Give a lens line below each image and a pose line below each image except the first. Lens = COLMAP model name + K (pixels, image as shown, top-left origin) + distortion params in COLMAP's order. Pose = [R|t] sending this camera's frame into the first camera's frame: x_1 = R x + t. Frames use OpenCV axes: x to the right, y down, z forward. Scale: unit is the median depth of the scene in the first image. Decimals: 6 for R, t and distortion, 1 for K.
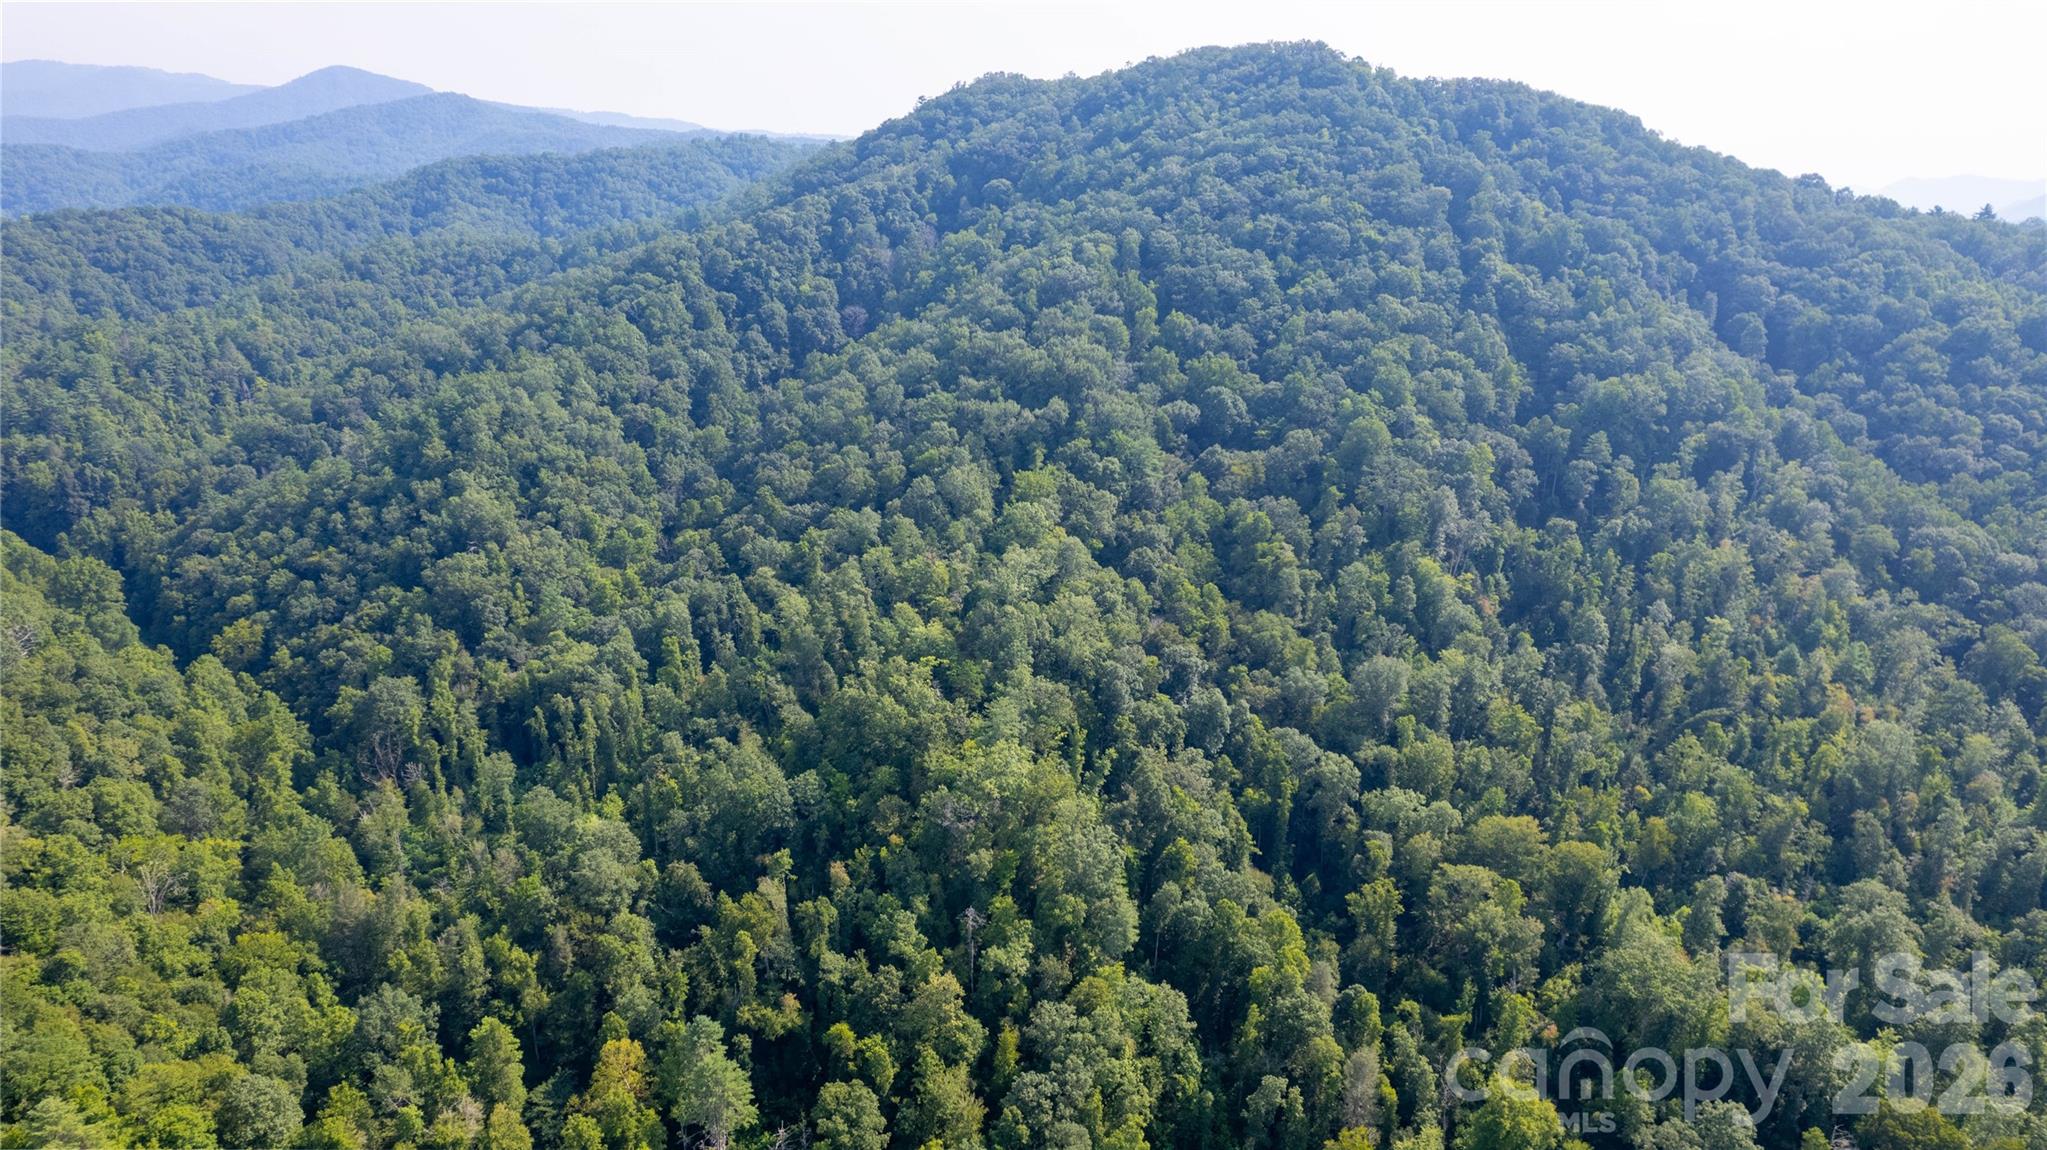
lens RADIAL K [[1307.1, 0, 1026.4], [0, 1307.1, 591.3], [0, 0, 1]] dist [-0.068476, 0.065443]
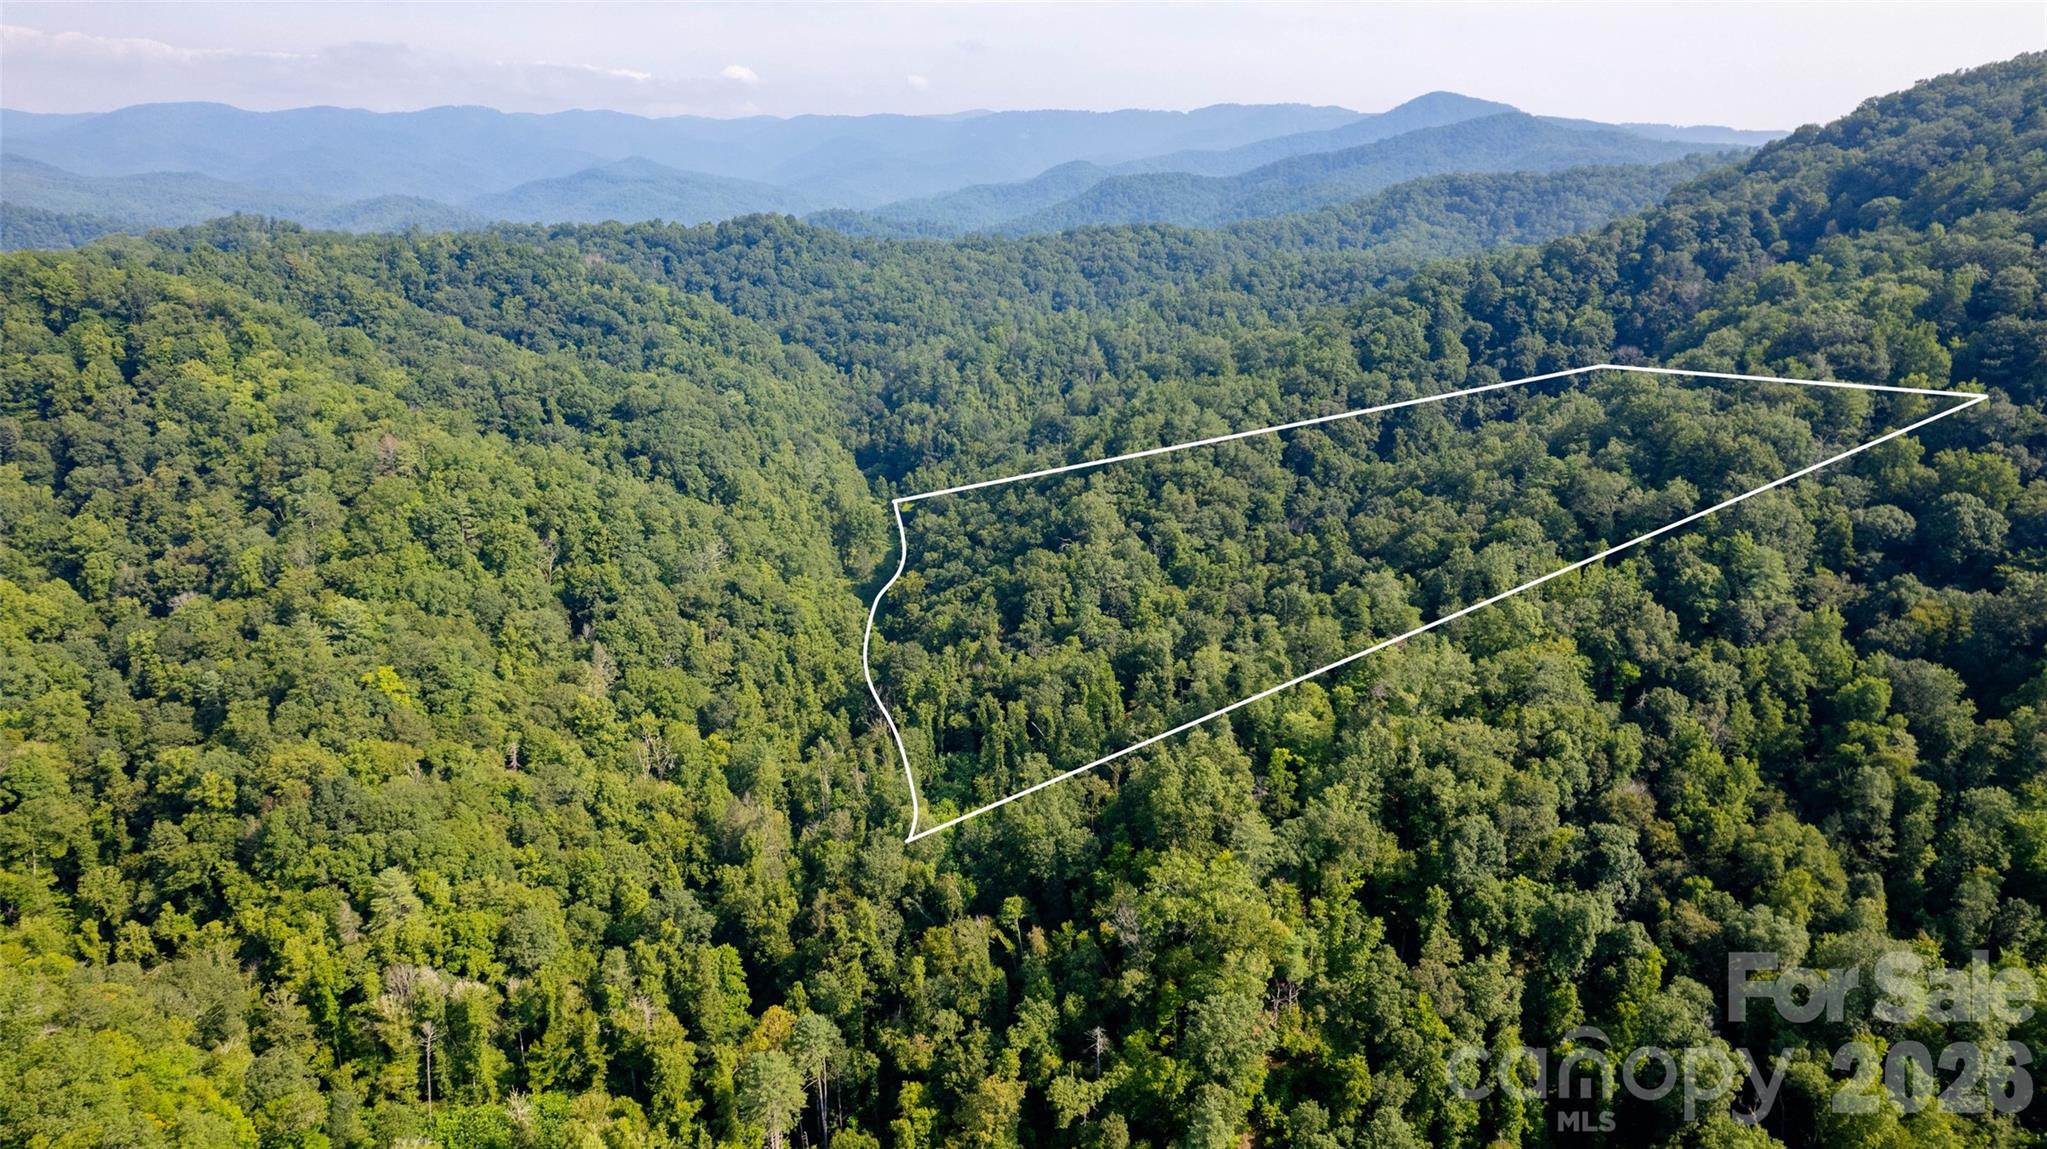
lens RADIAL K [[1316.6, 0, 1027.1], [0, 1316.6, 578.8], [0, 0, 1]] dist [-0.073431, 0.067870]
pose [[0.714309, 0.179294, -0.676473, 0.279995], [-0.194459, 0.979409, 0.054249, -0.056330], [0.672271, 0.092796, 0.734467, 0.172769]]
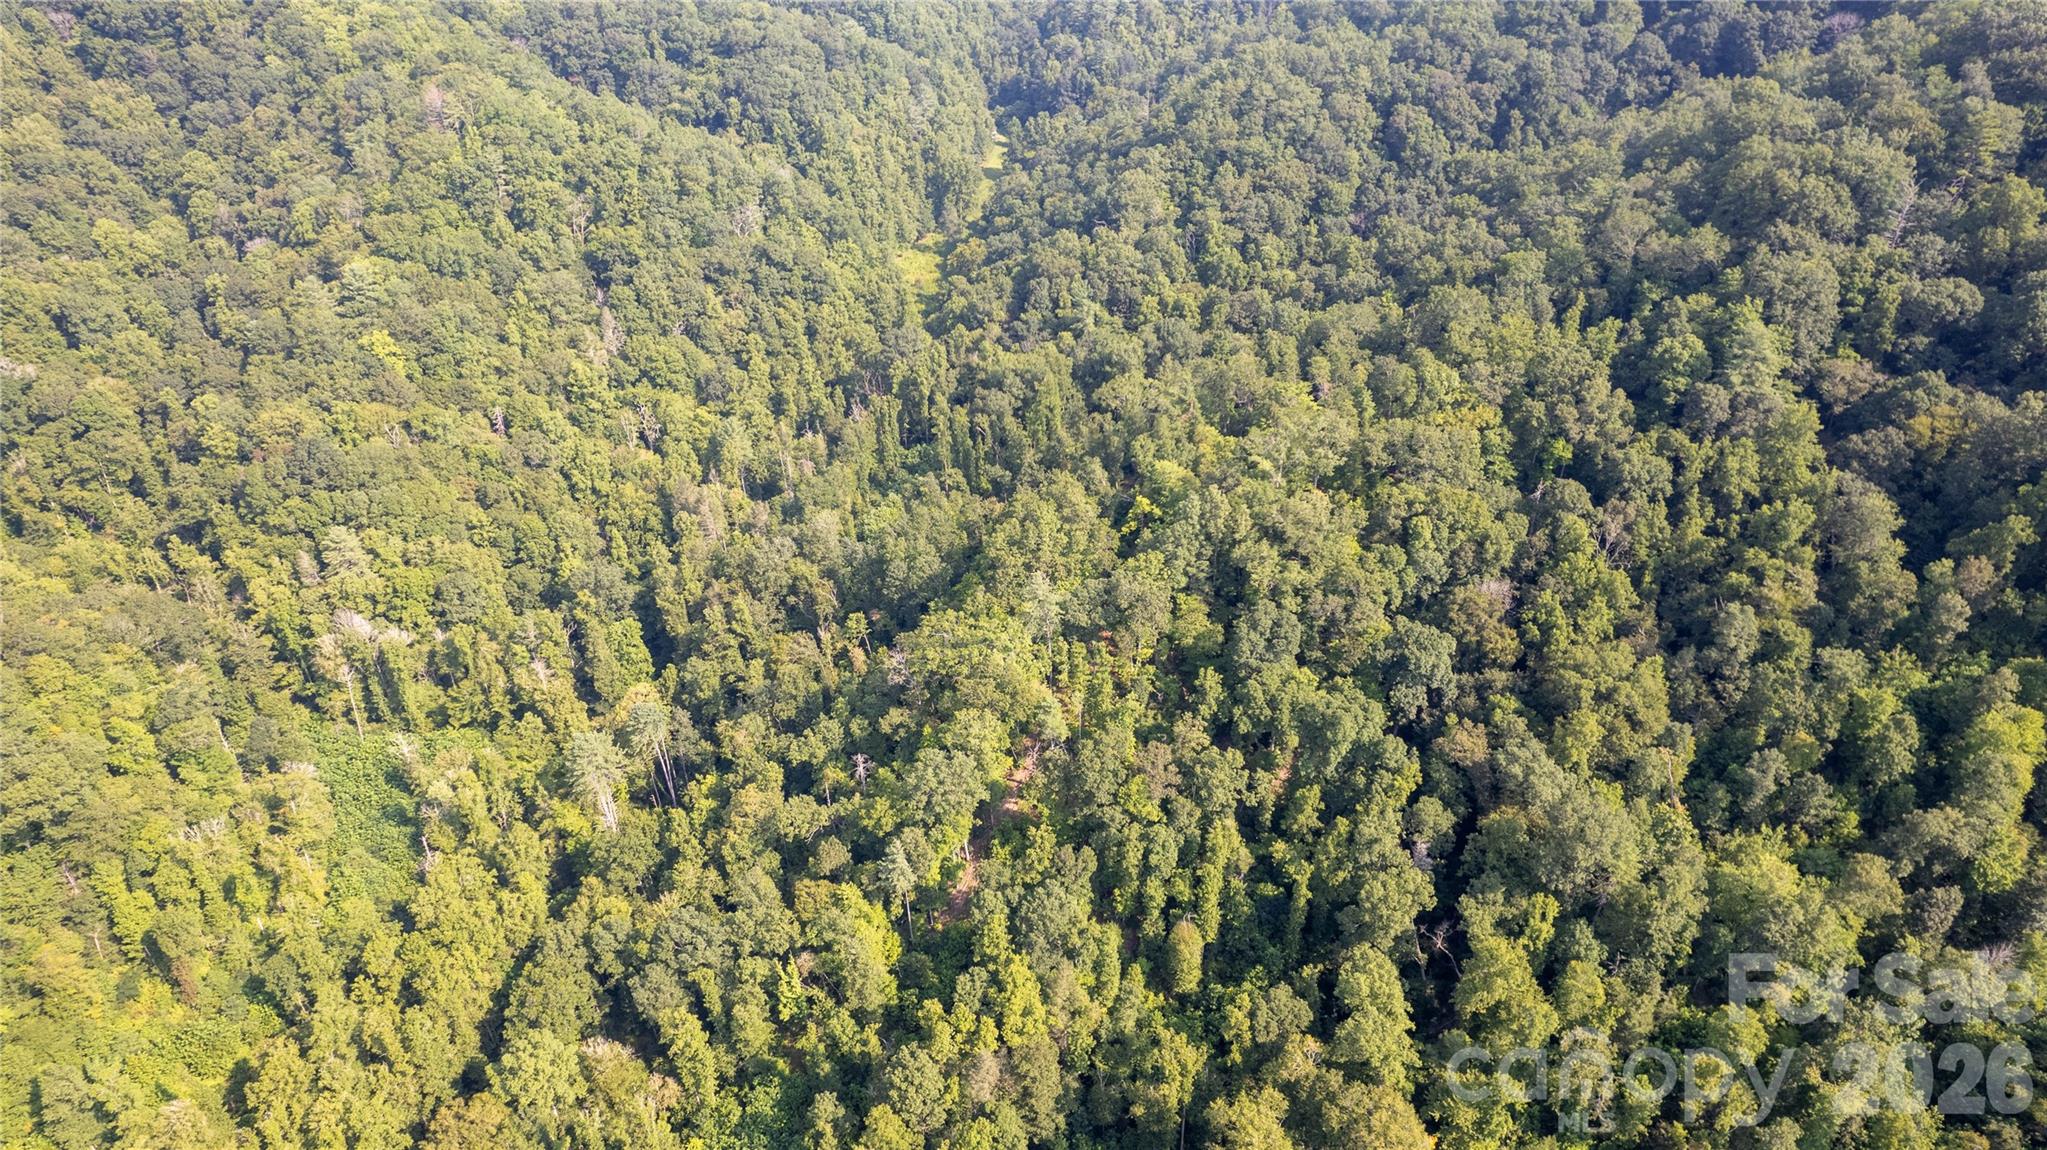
lens RADIAL K [[1316.6, 0, 1027.1], [0, 1316.6, 579.3], [0, 0, 1]] dist [-0.073431, 0.067870]
pose [[0.535555, 0.441713, -0.719771, 0.390583], [-0.230799, 0.896412, 0.378387, -0.155979], [0.812350, -0.036525, 0.582025, 0.328654]]
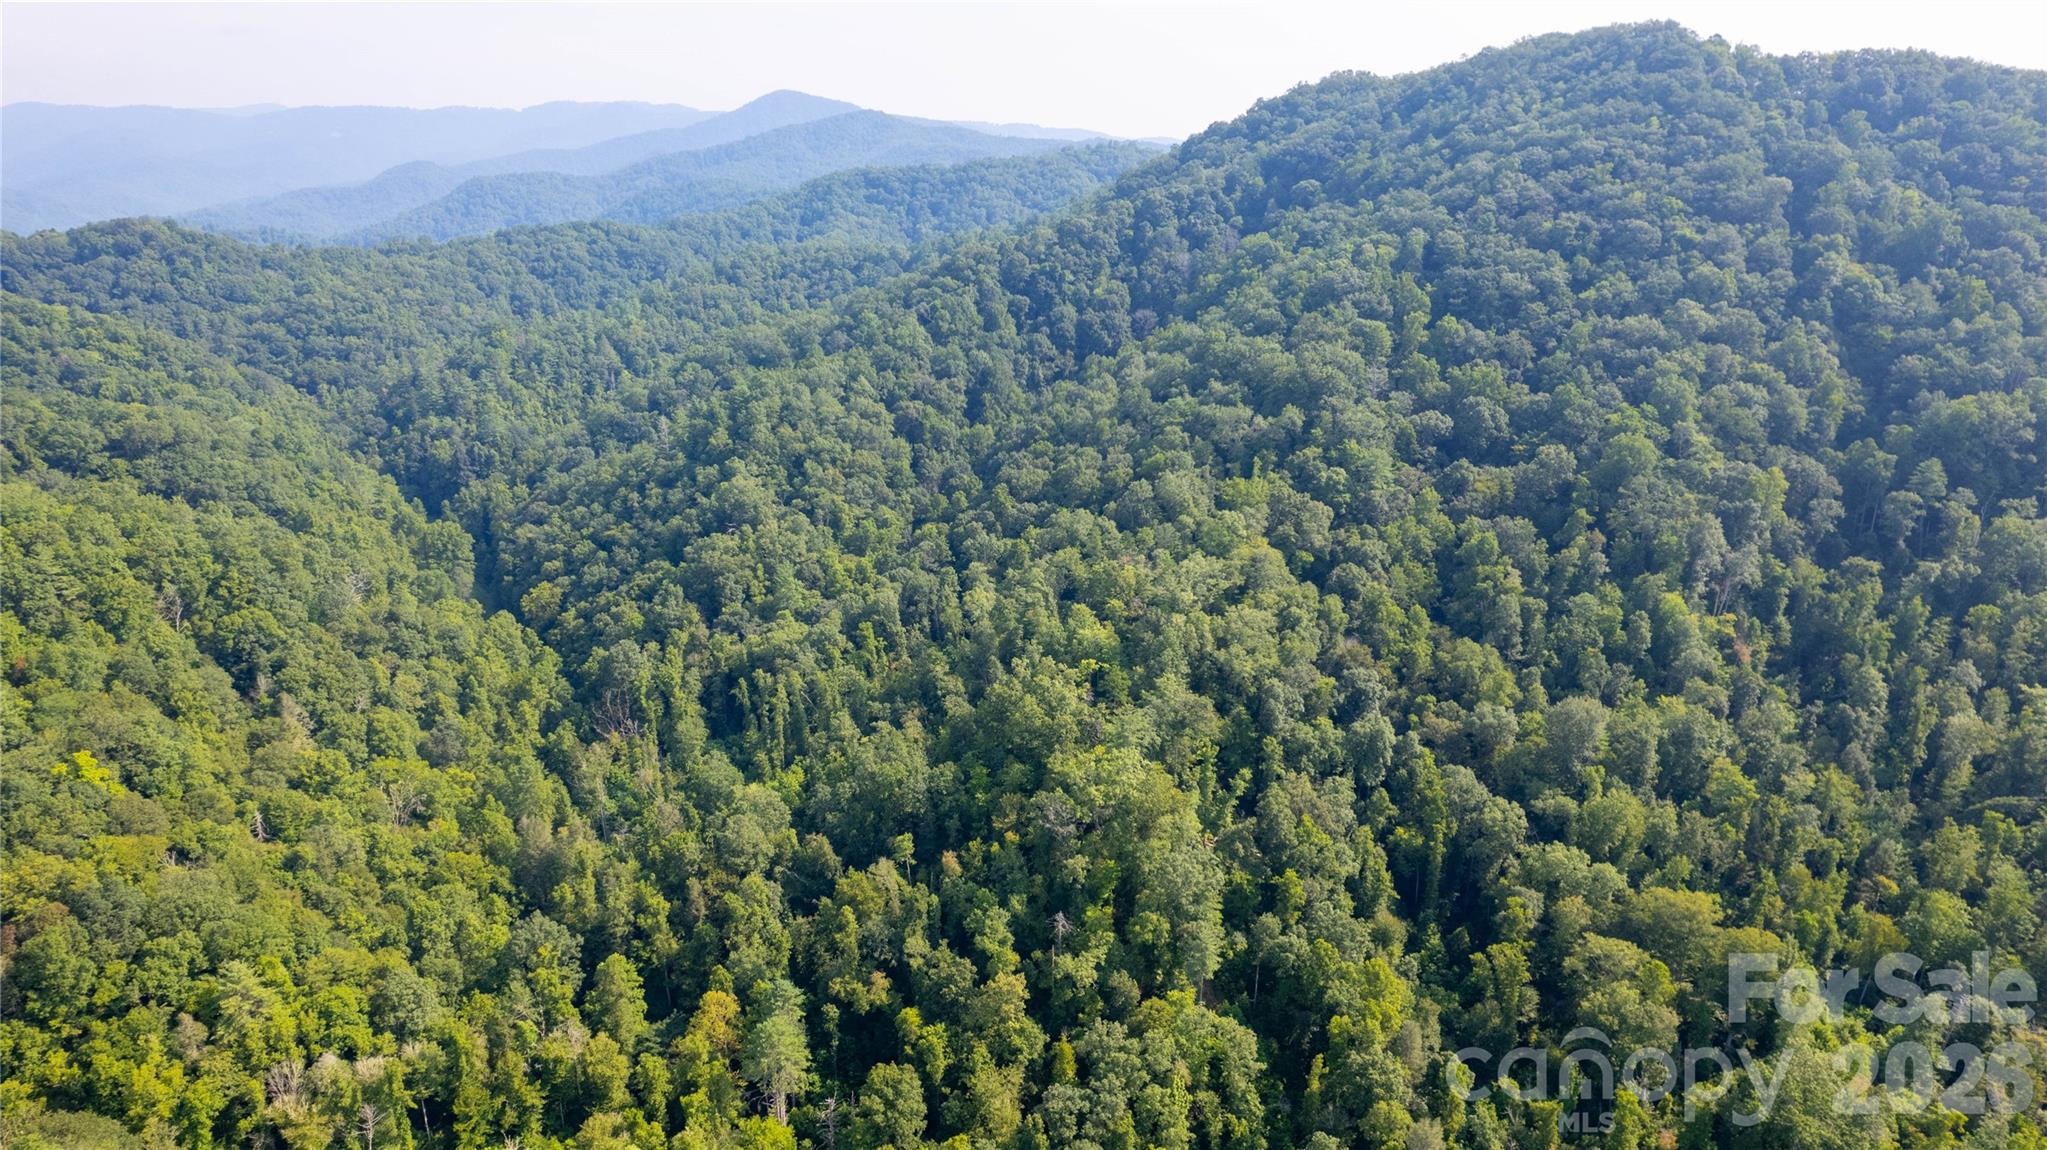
lens RADIAL K [[1316.6, 0, 1027.1], [0, 1316.6, 579.3], [0, 0, 1]] dist [-0.073431, 0.067870]
pose [[0.955840, 0.060030, -0.287693, 0.122726], [-0.063999, 0.997940, -0.004400, -0.002726], [0.286836, 0.022618, 0.957713, 0.018278]]
